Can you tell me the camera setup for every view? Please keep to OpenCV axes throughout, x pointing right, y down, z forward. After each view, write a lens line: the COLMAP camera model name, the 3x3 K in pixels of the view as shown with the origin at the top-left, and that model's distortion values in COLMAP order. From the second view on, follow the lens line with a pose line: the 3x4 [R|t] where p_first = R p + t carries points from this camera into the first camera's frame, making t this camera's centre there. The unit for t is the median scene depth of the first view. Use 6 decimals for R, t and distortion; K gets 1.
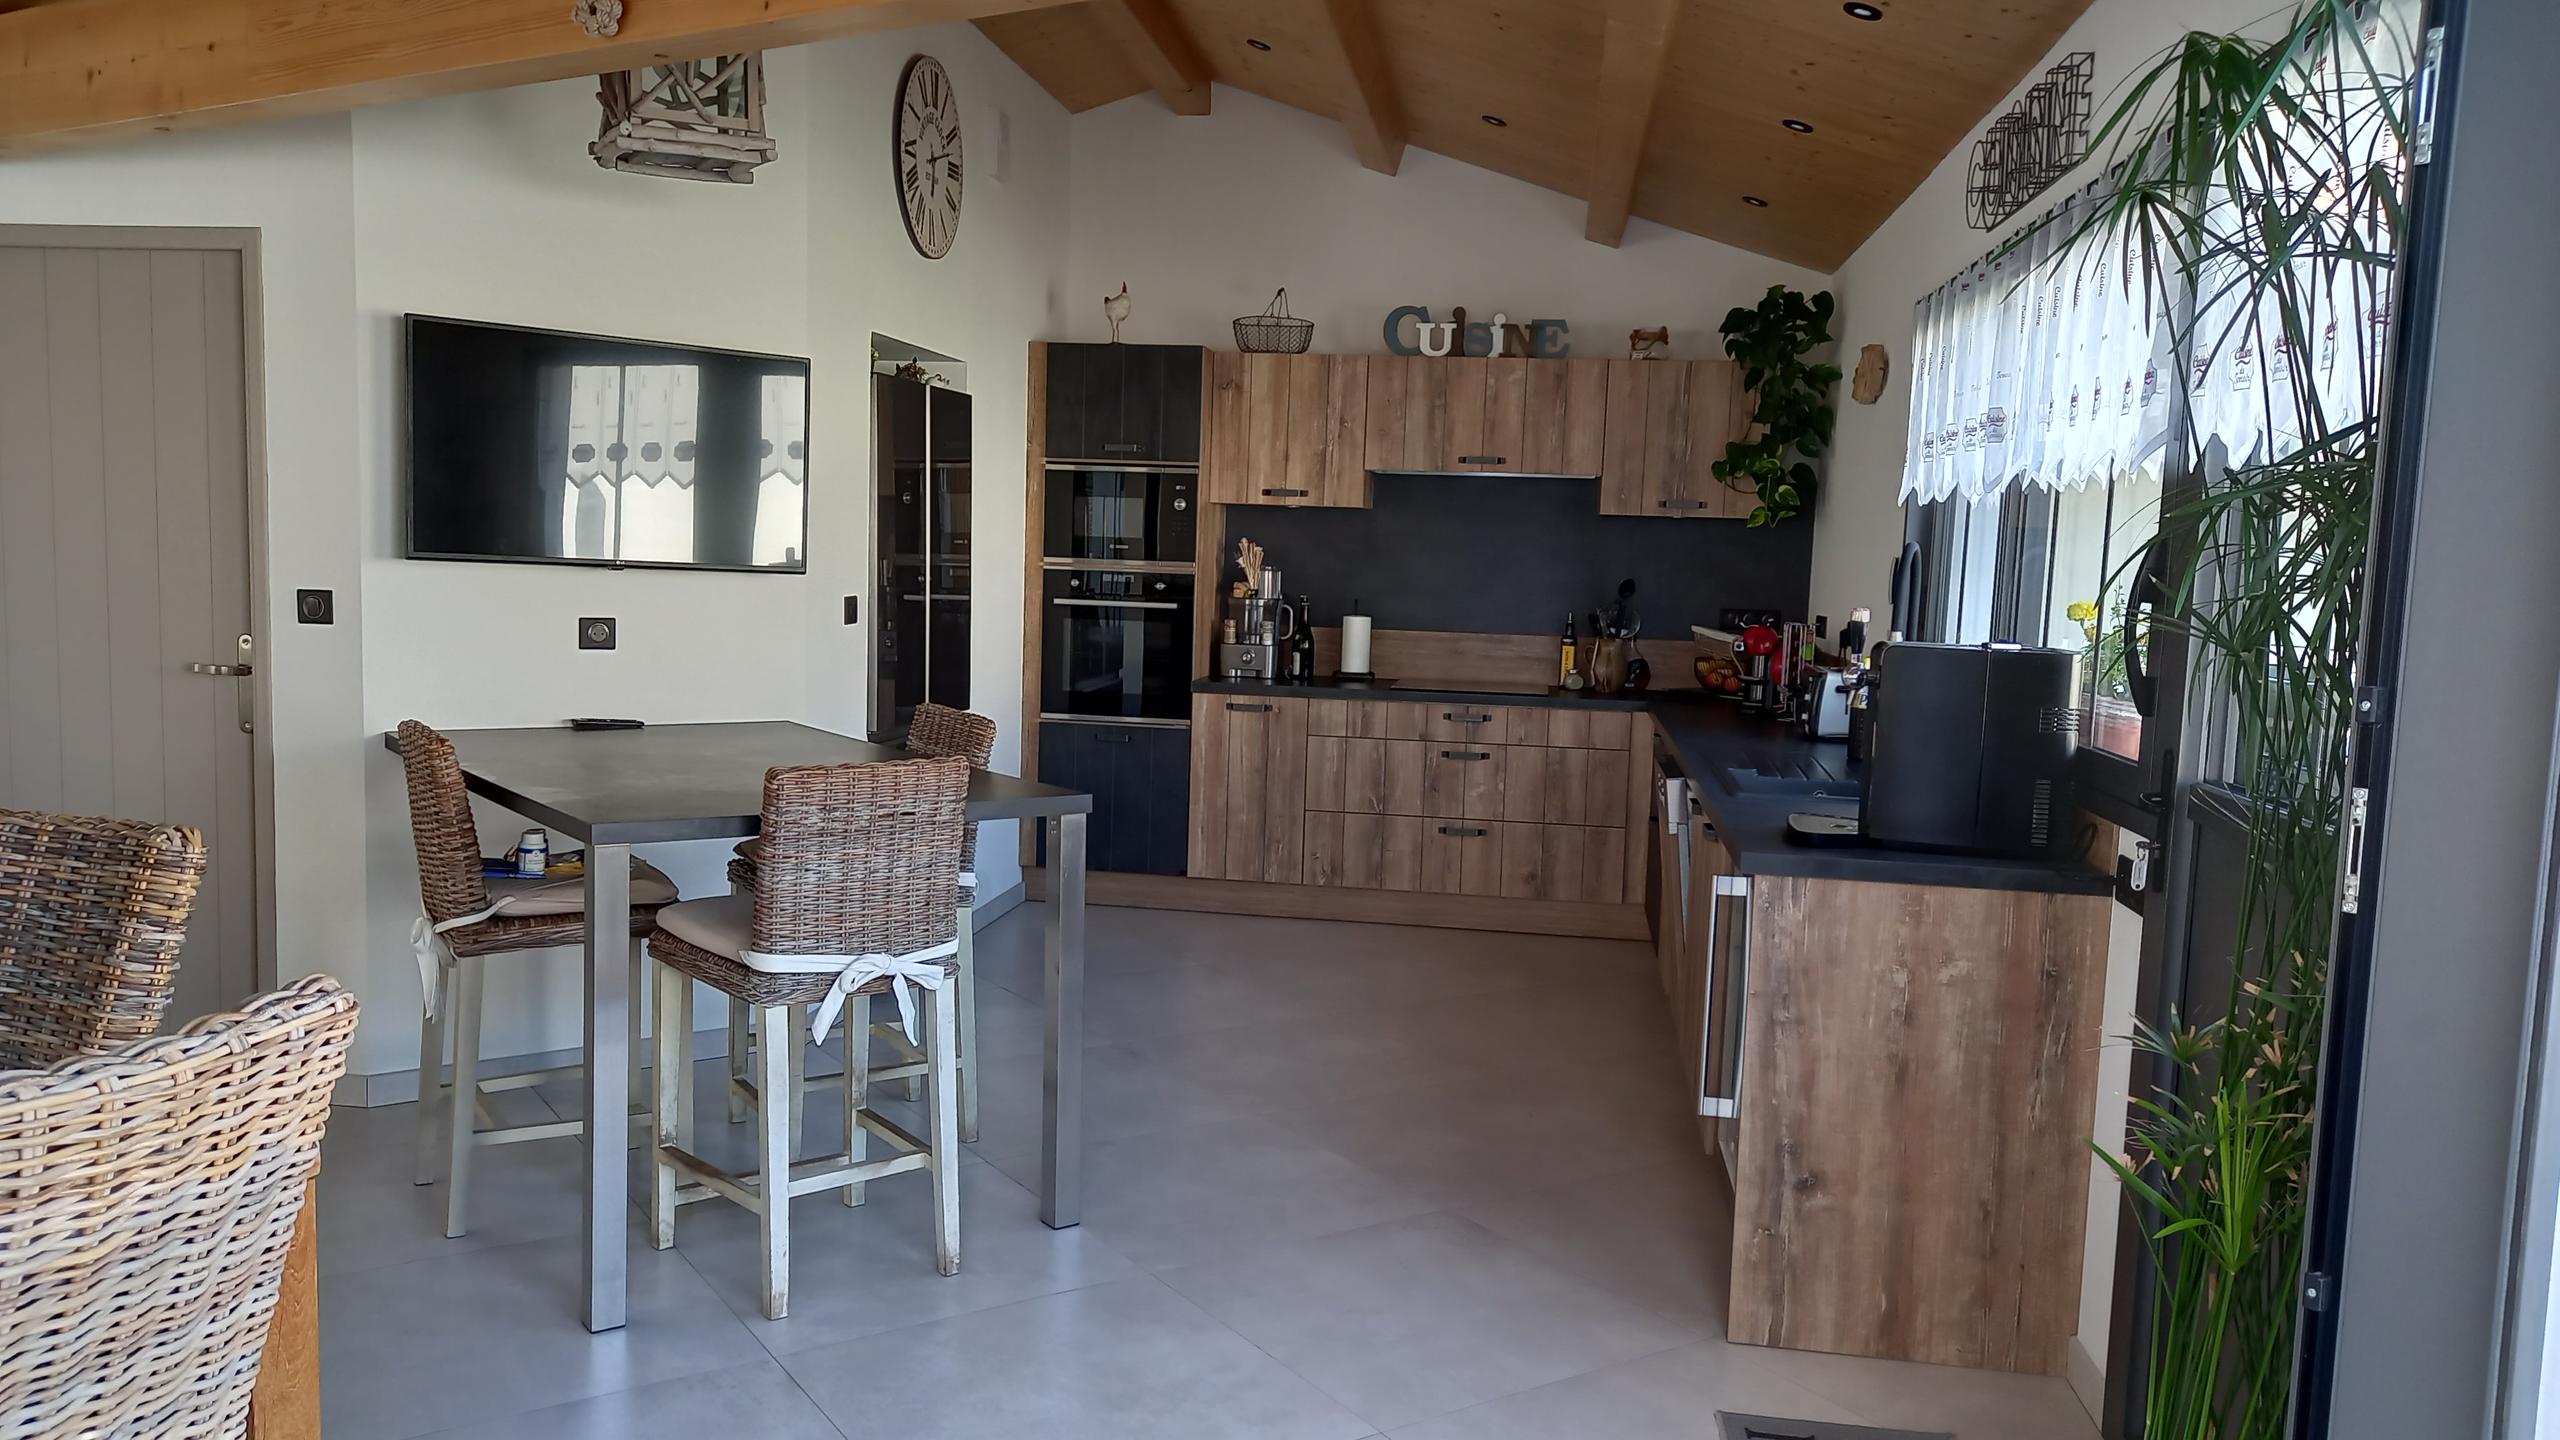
lens RADIAL K [[1831.4, 0, 1280.0], [0, 1831.4, 720.0], [0, 0, 1]] dist [0.034430, -0.000398]
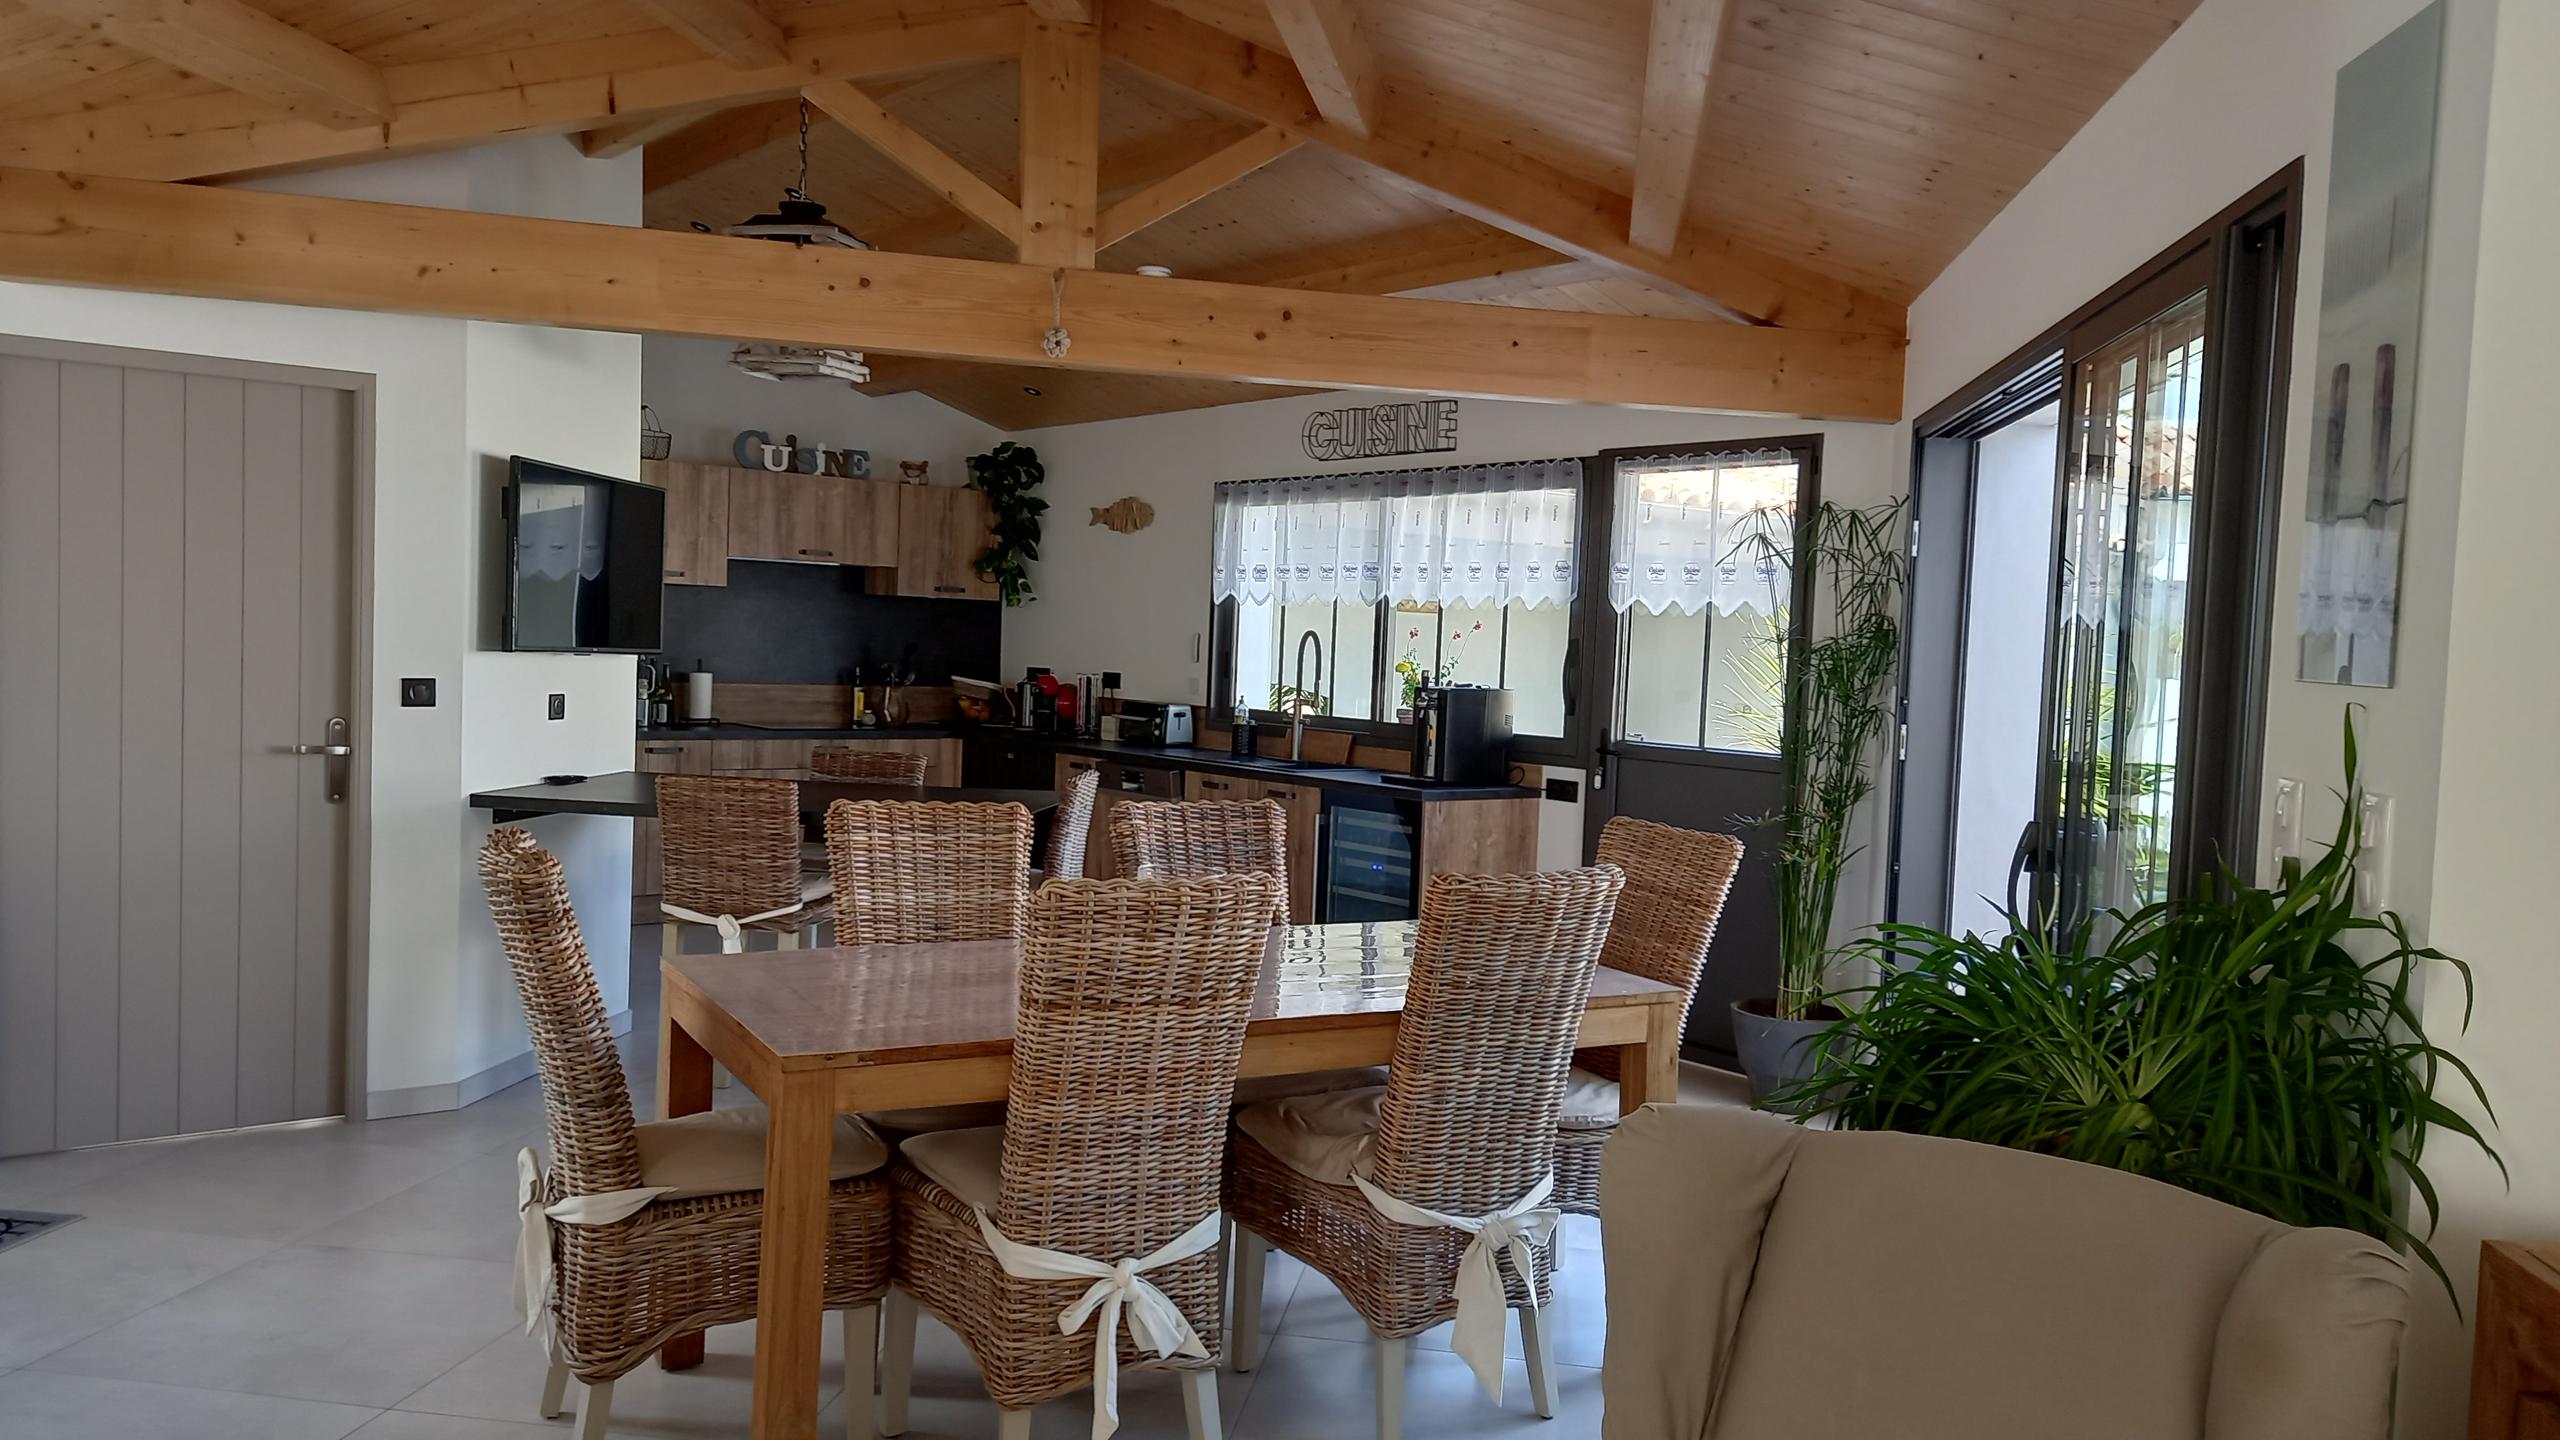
lens RADIAL K [[1831.4, 0, 1280.0], [0, 1831.4, 720.0], [0, 0, 1]] dist [0.034430, -0.000398]
pose [[0.677170, -0.039897, 0.734745, -0.638899], [0.050761, 0.998683, 0.007445, -0.015115], [-0.734074, 0.032254, 0.678303, -0.133047]]
